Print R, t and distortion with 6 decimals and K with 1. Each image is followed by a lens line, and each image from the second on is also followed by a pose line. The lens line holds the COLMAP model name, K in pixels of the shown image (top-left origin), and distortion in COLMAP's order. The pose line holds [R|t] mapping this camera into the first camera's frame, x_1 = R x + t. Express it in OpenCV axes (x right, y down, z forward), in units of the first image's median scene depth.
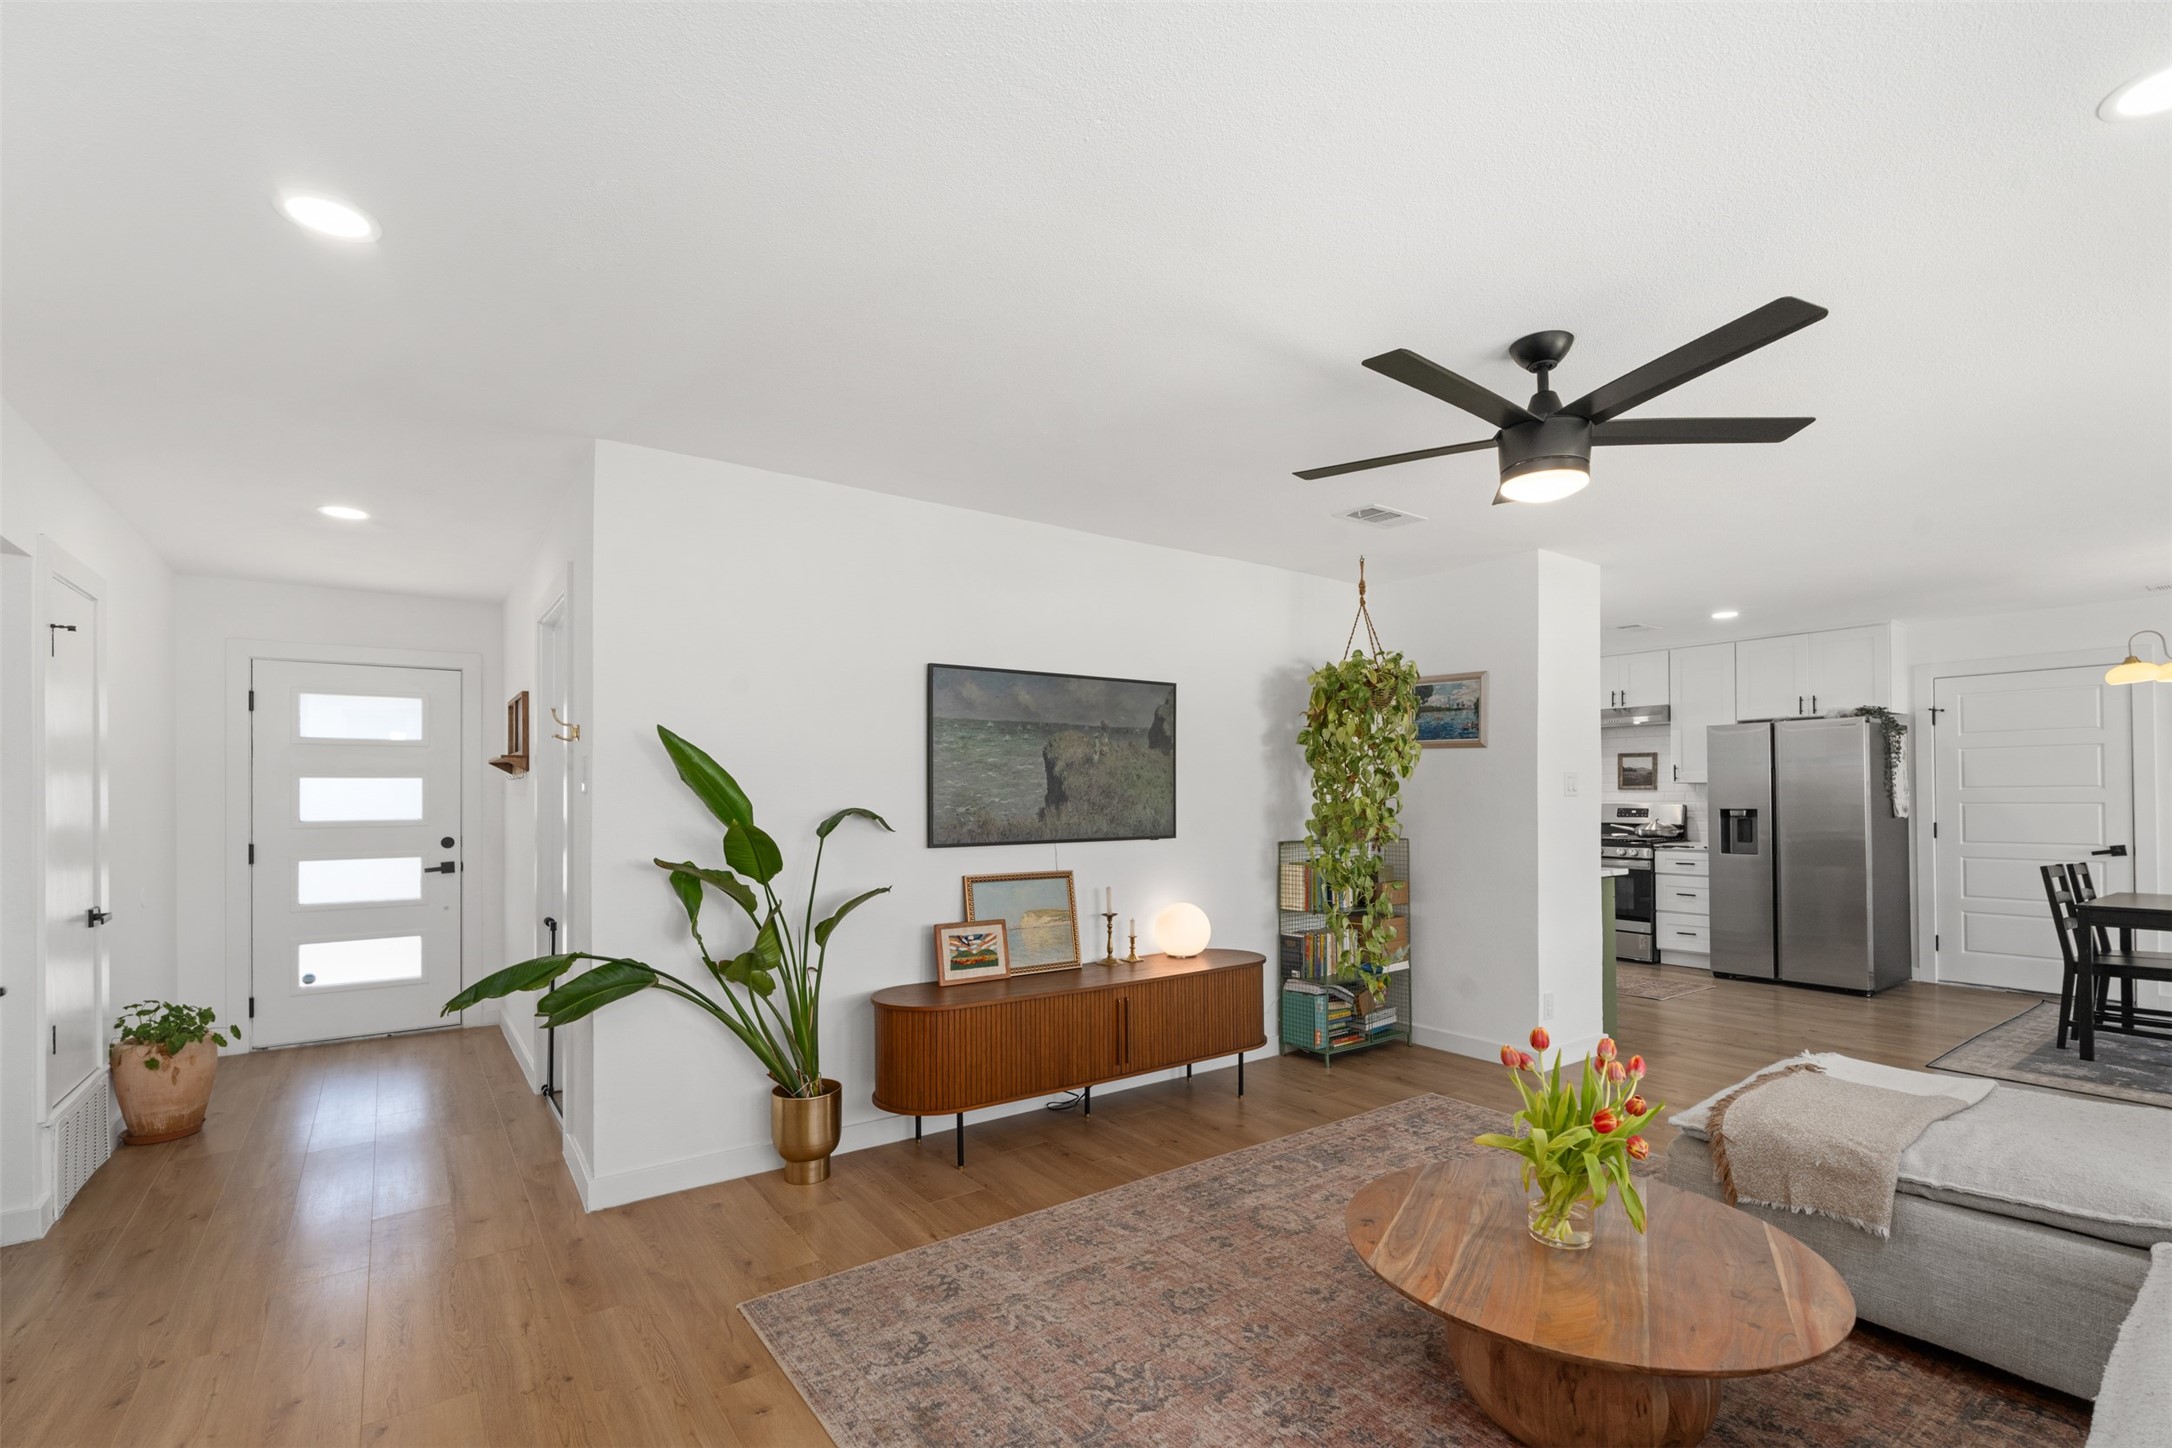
lens RADIAL K [[986.9, 0, 1092.5], [0, 986.9, 786.5], [0, 0, 1]] dist [-0.001750, -0.000310]
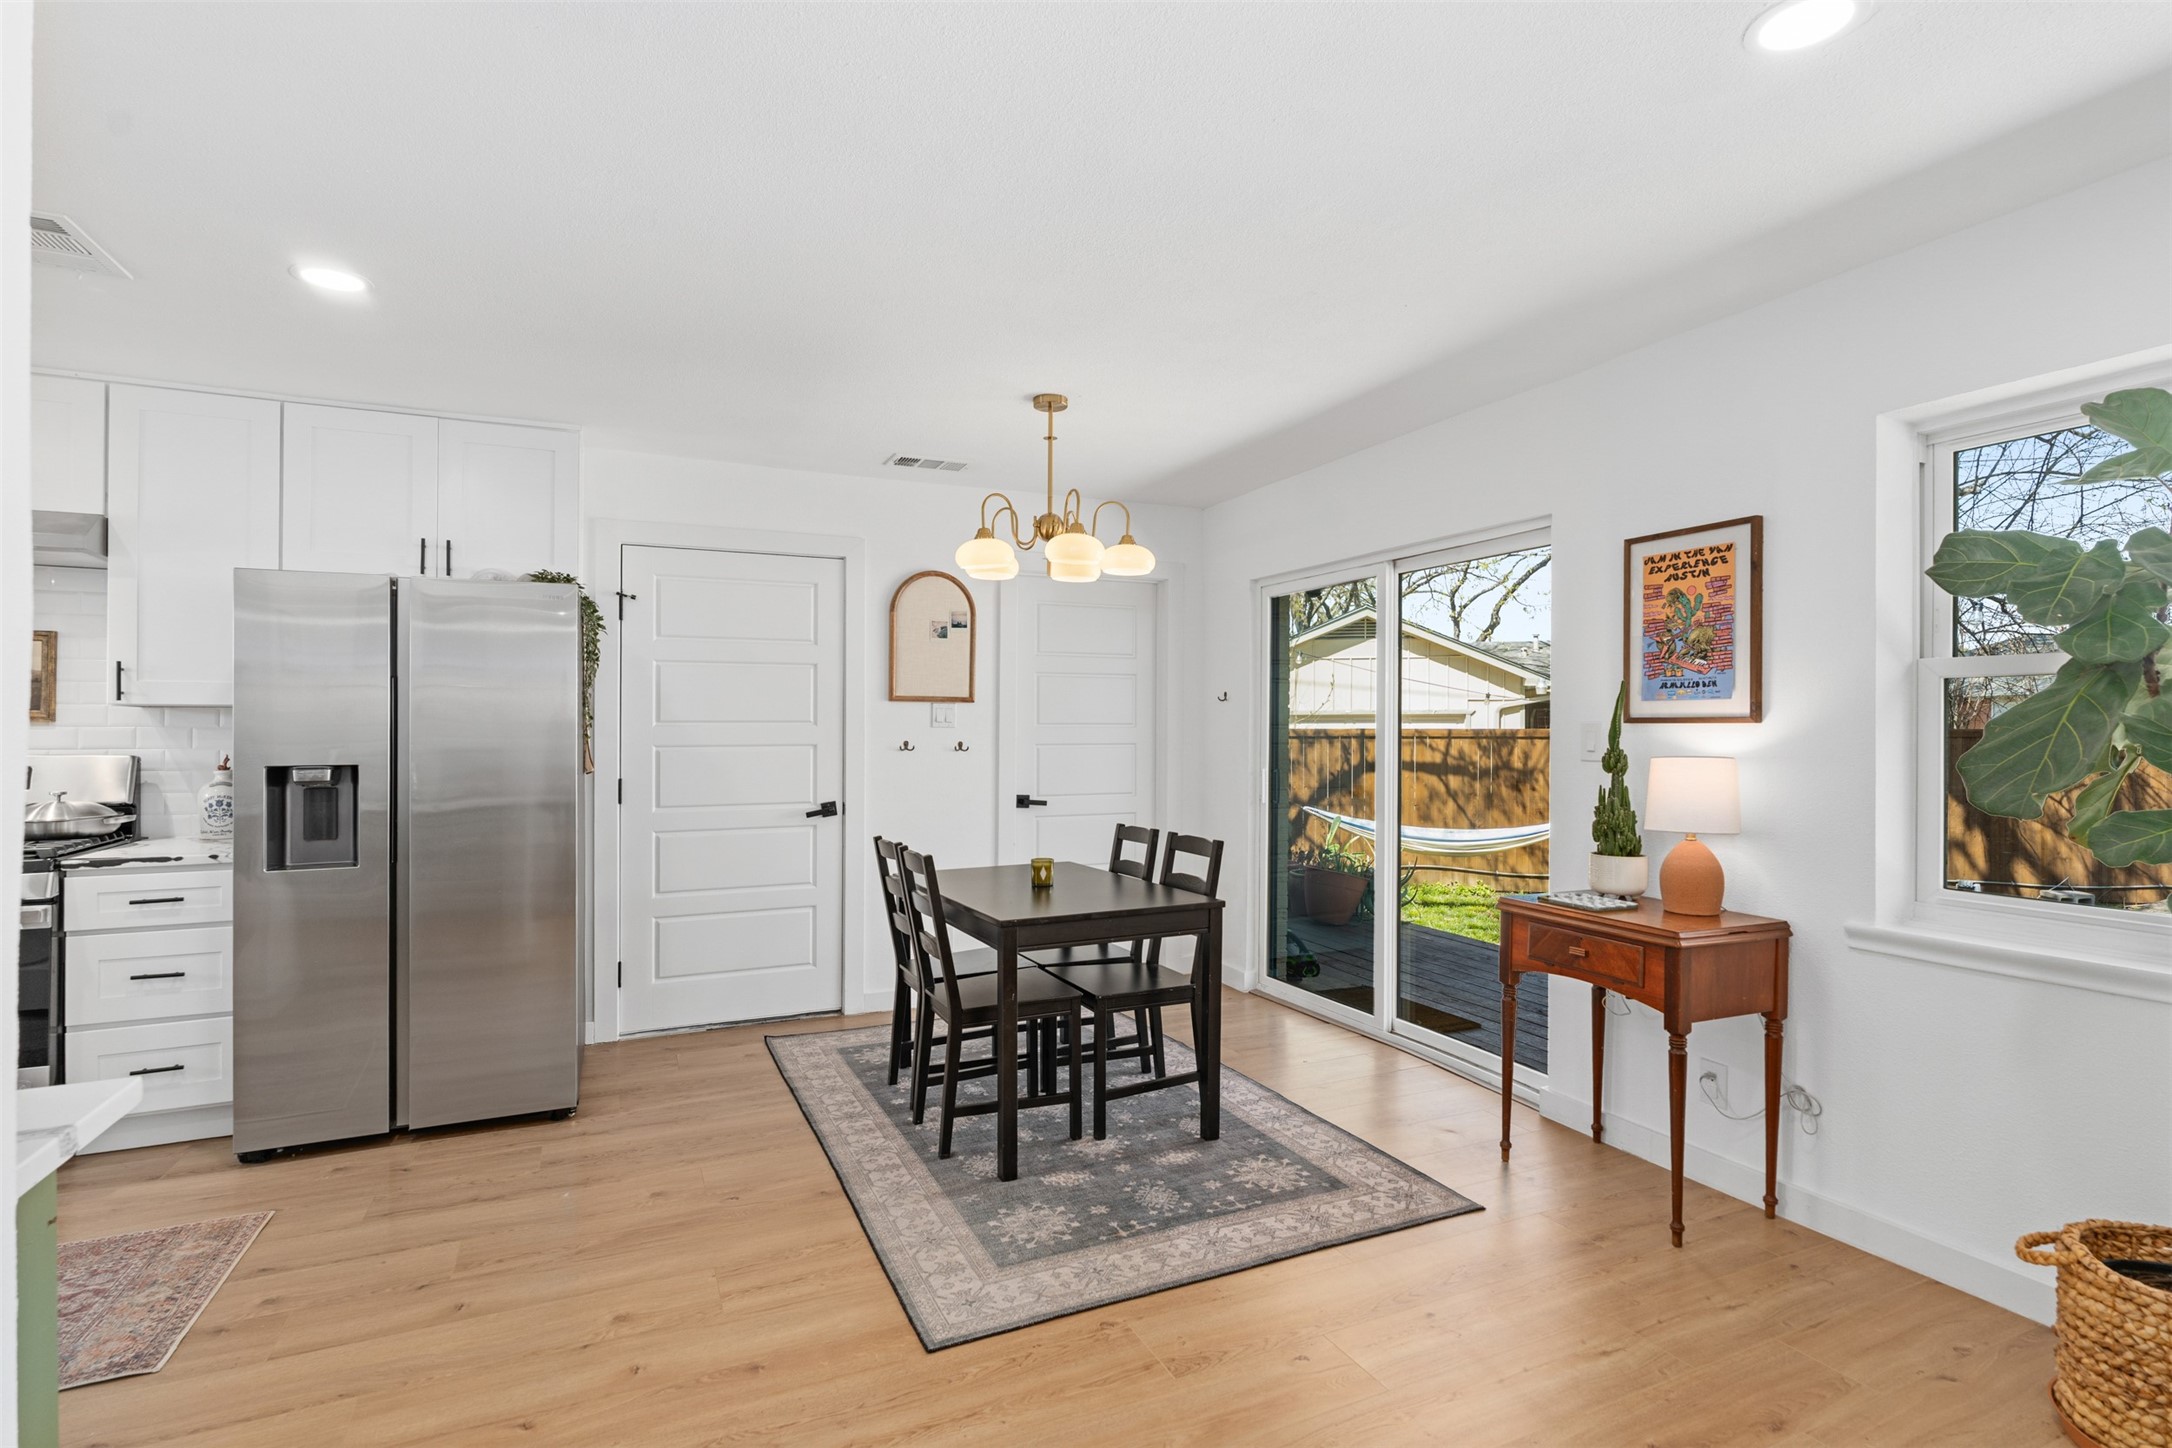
lens RADIAL K [[1037.4, 0, 1084.5], [0, 1037.4, 728.7], [0, 0, 1]] dist [-0.002276, -0.000349]
pose [[0.198790, 0.005885, 0.980025, 0.254002], [-0.009895, 0.999943, -0.003998, 0.004502], [-0.979992, -0.008902, 0.198837, 0.535119]]
